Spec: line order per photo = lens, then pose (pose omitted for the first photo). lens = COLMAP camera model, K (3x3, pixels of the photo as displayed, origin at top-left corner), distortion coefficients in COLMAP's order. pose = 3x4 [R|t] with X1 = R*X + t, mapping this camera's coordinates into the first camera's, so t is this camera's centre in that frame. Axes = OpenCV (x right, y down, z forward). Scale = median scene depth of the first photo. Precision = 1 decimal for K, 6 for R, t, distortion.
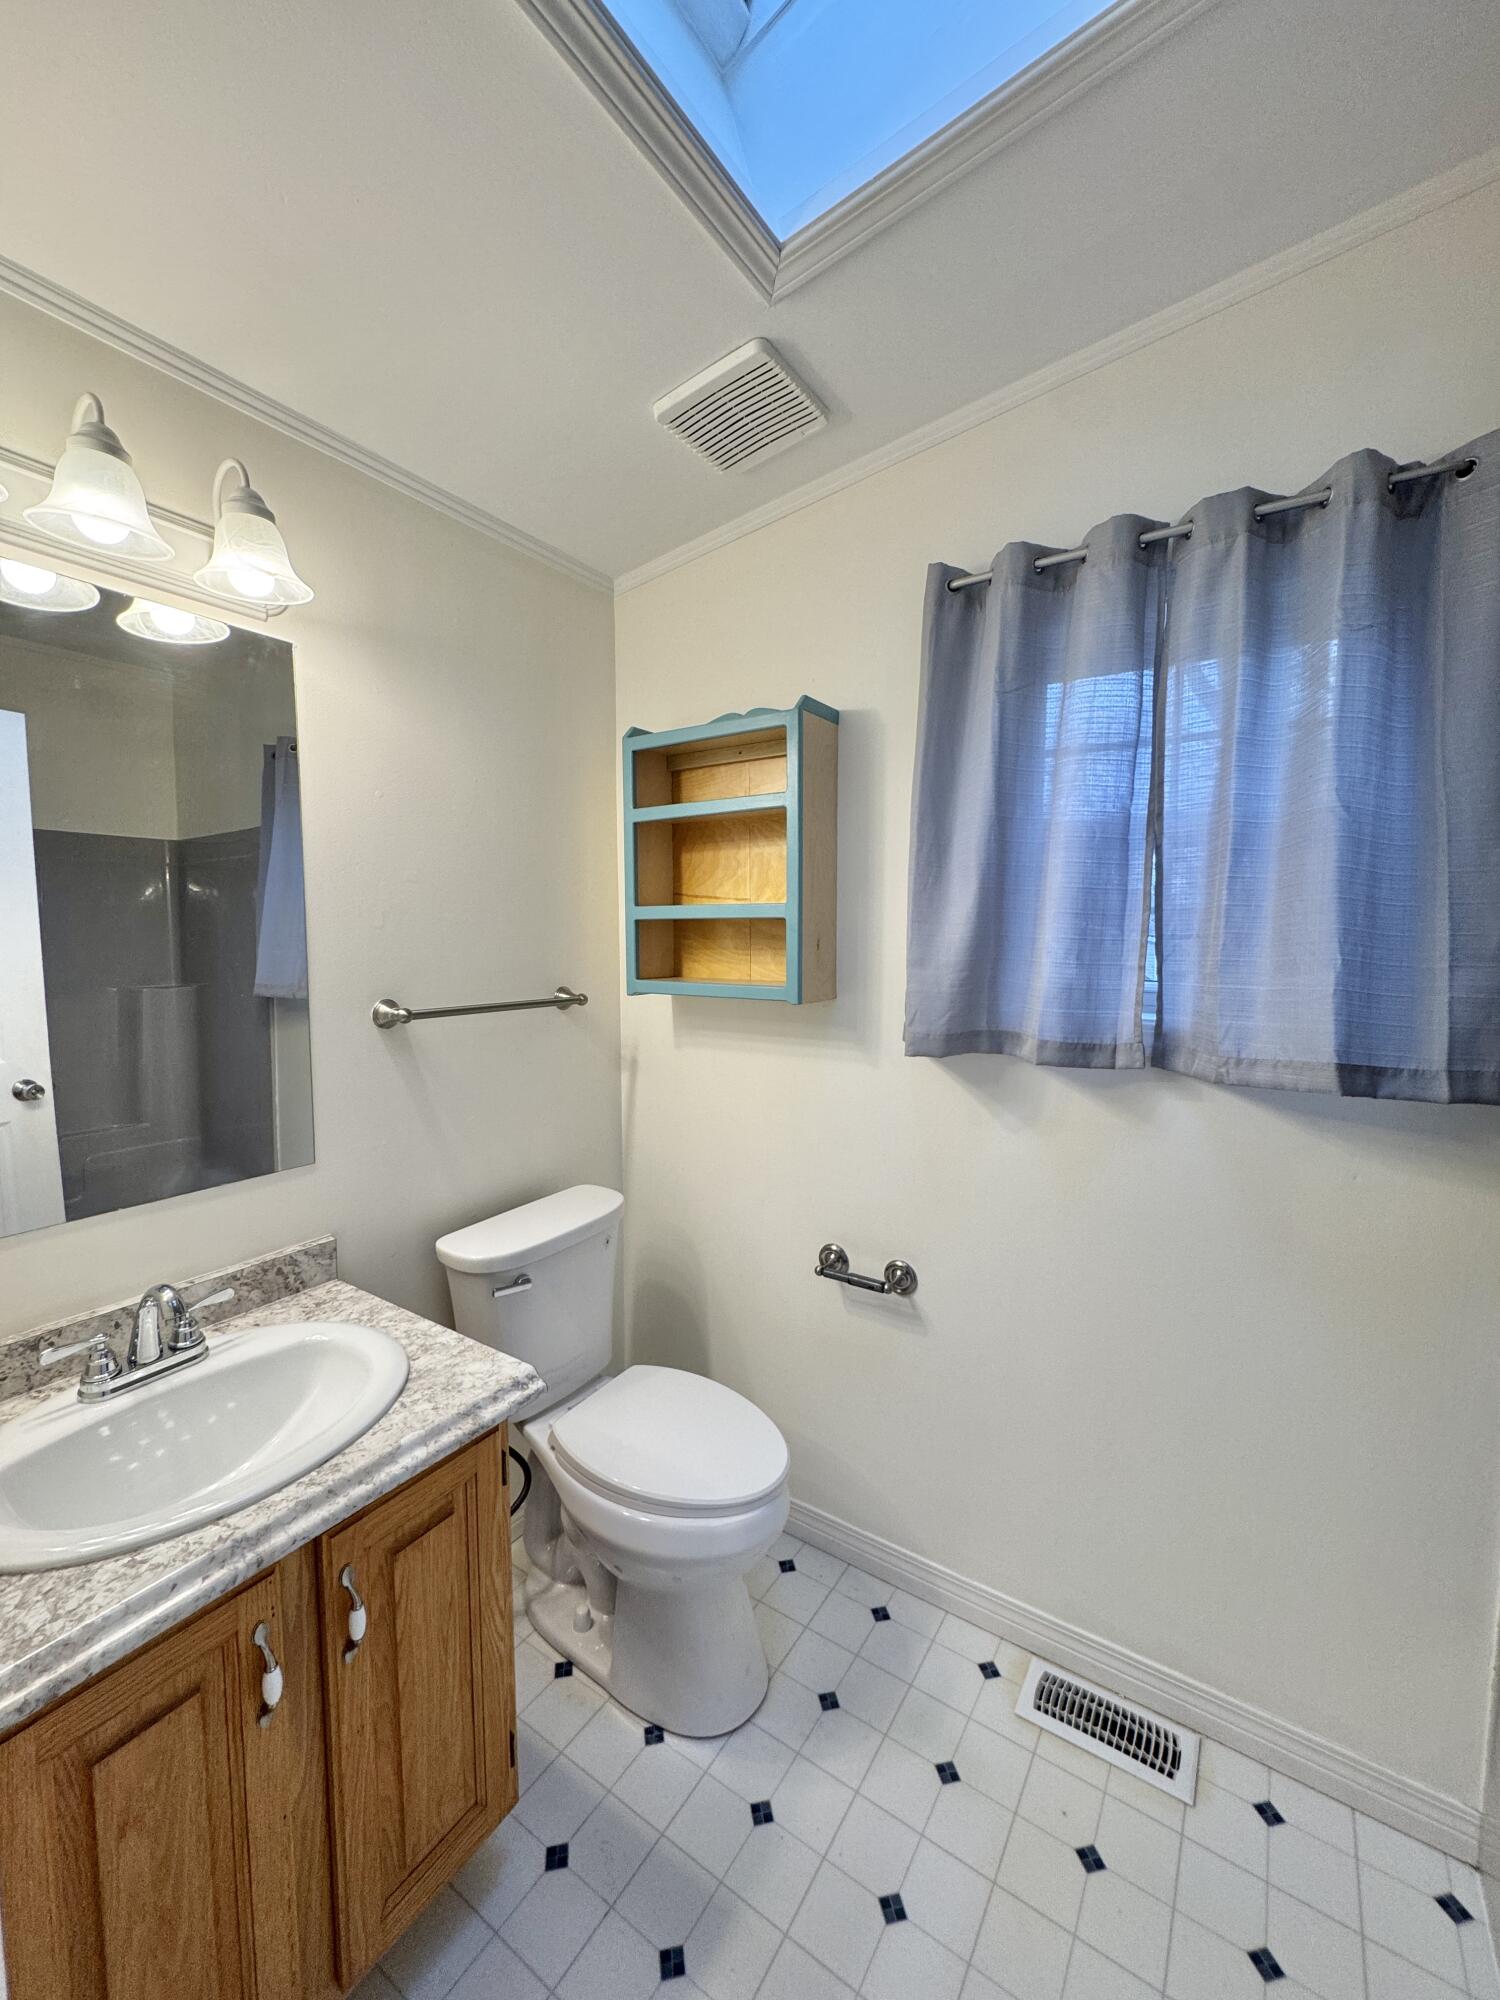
lens RADIAL K [[794.5, 0, 748.6], [0, 794.5, 996.0], [0, 0, 1]] dist [-0.003224, 0.000480]
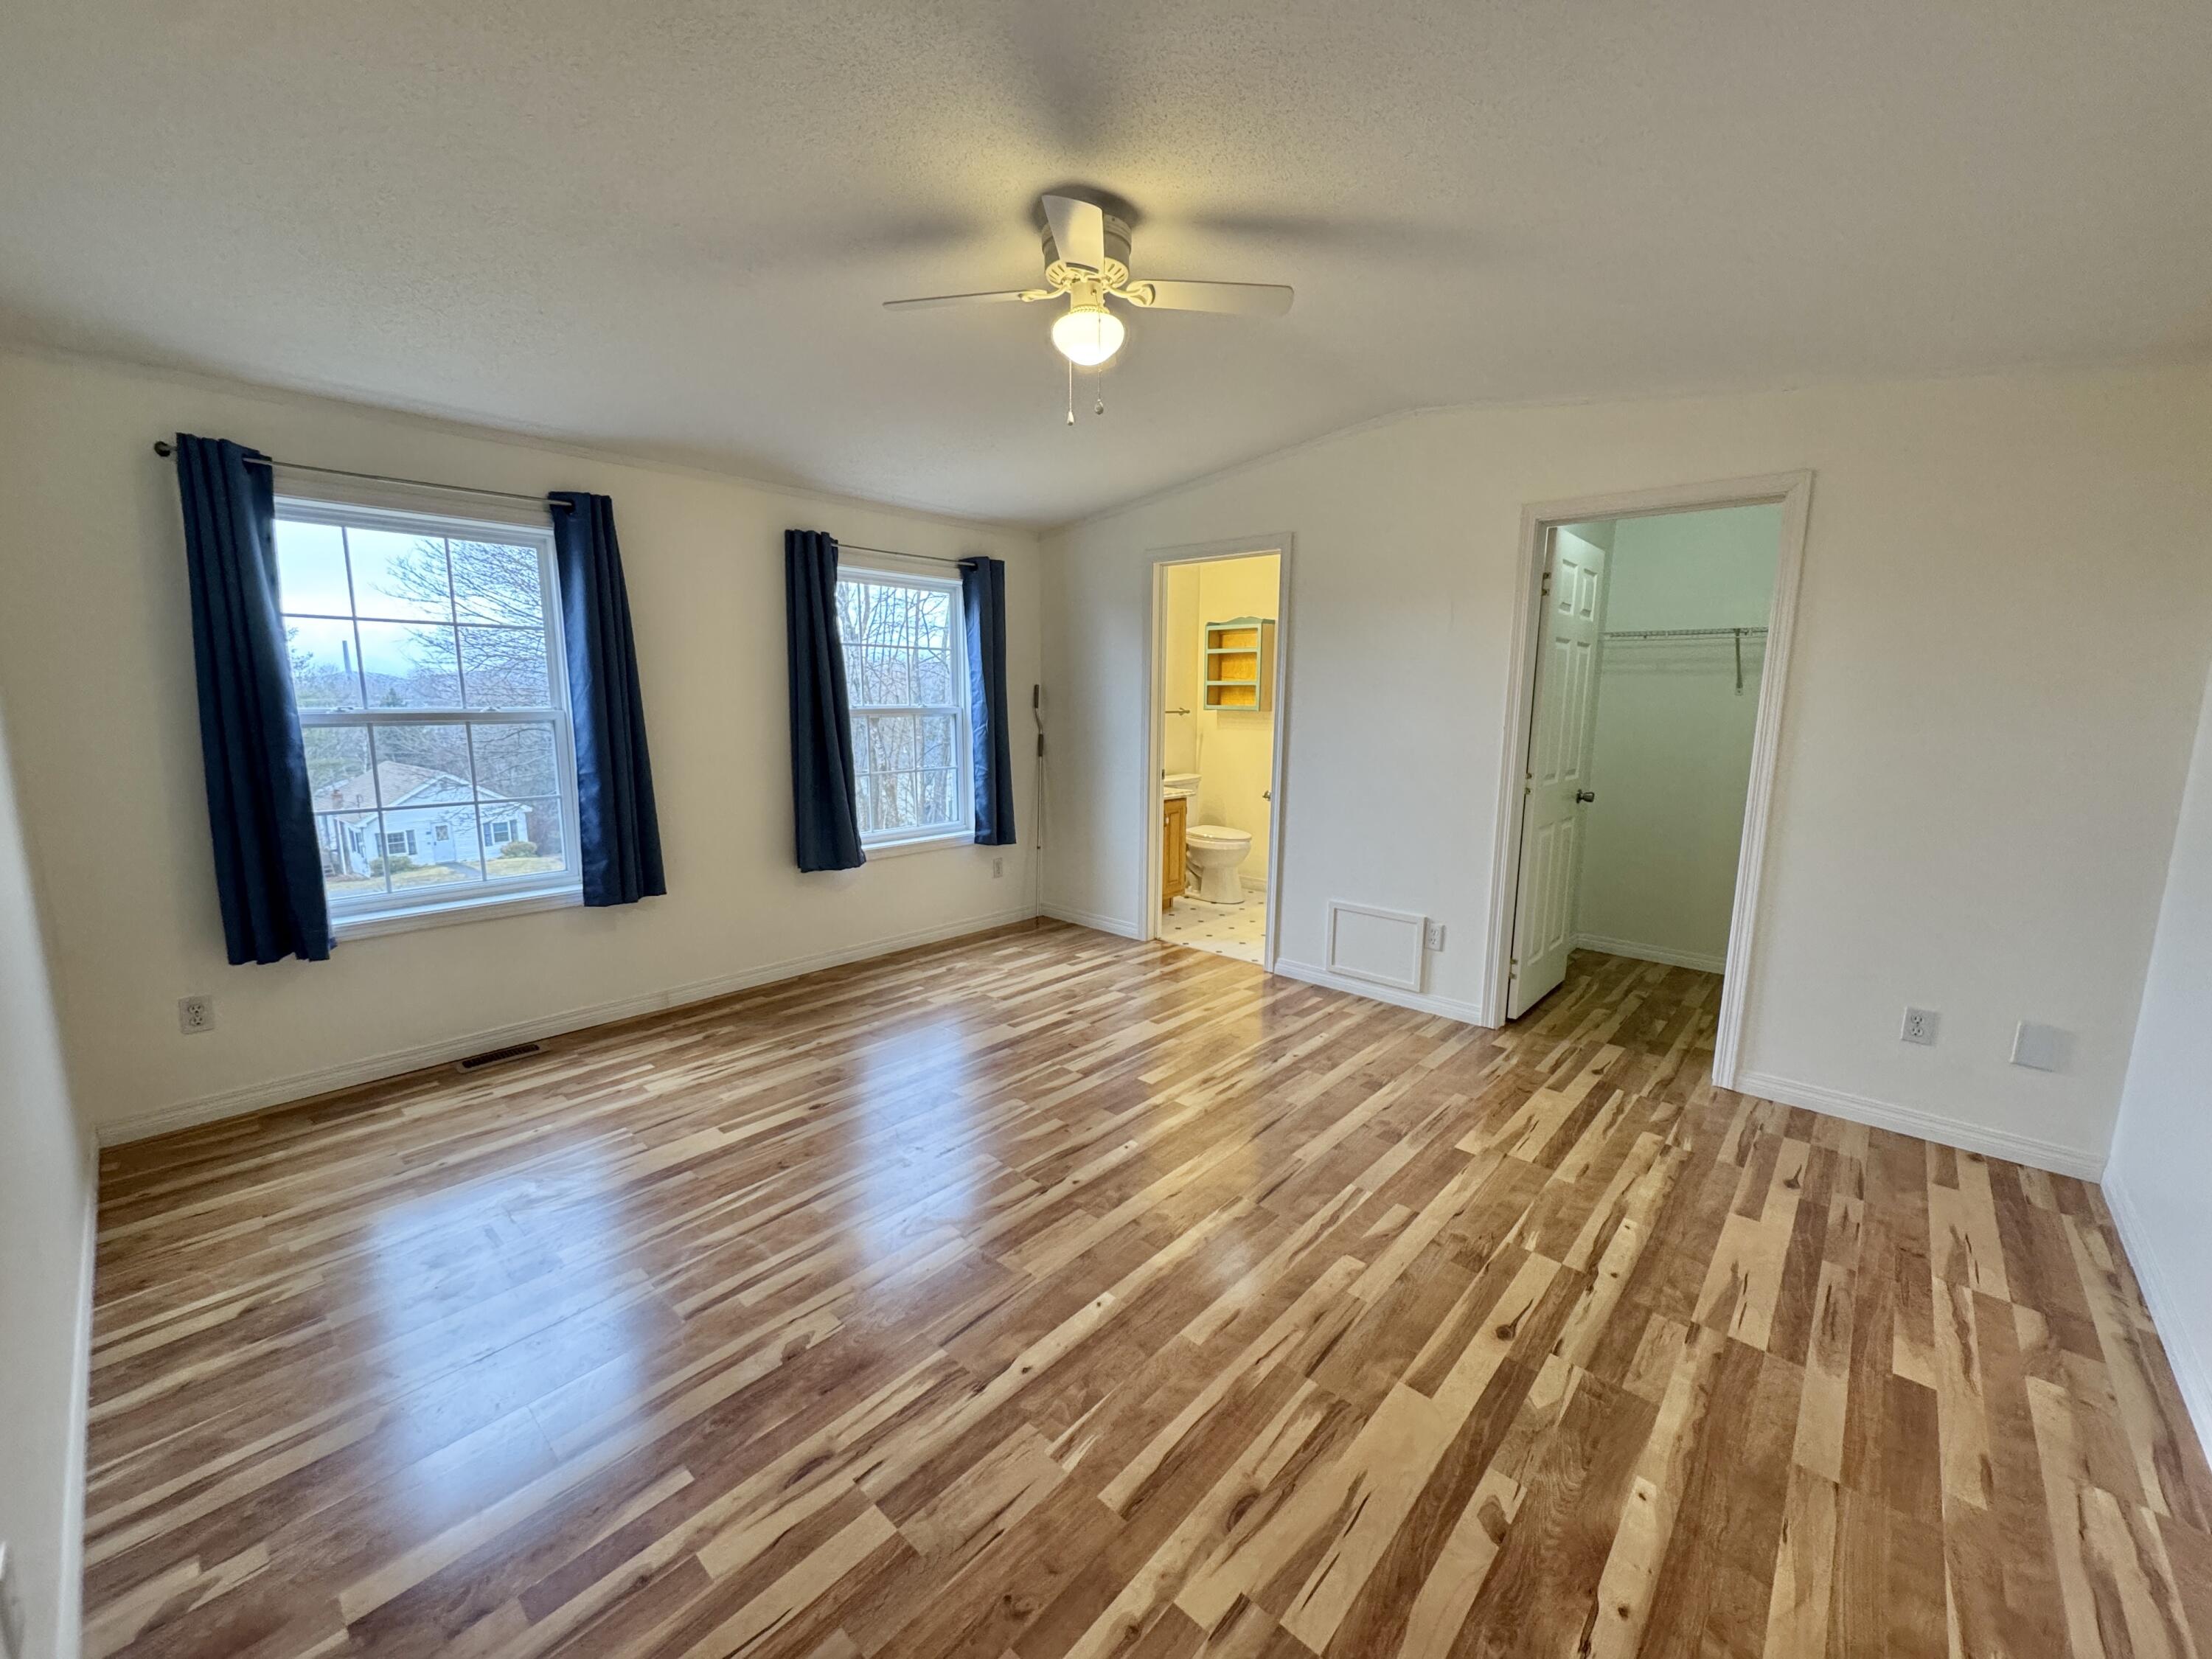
lens RADIAL K [[878.7, 0, 1096.7], [0, 878.7, 823.8], [0, 0, 1]] dist [-0.003224, 0.000480]
pose [[0.989615, 0.026661, -0.141248, -0.088111], [-0.016625, 0.997283, 0.071762, 0.267765], [0.142777, -0.068668, 0.987370, -3.255737]]
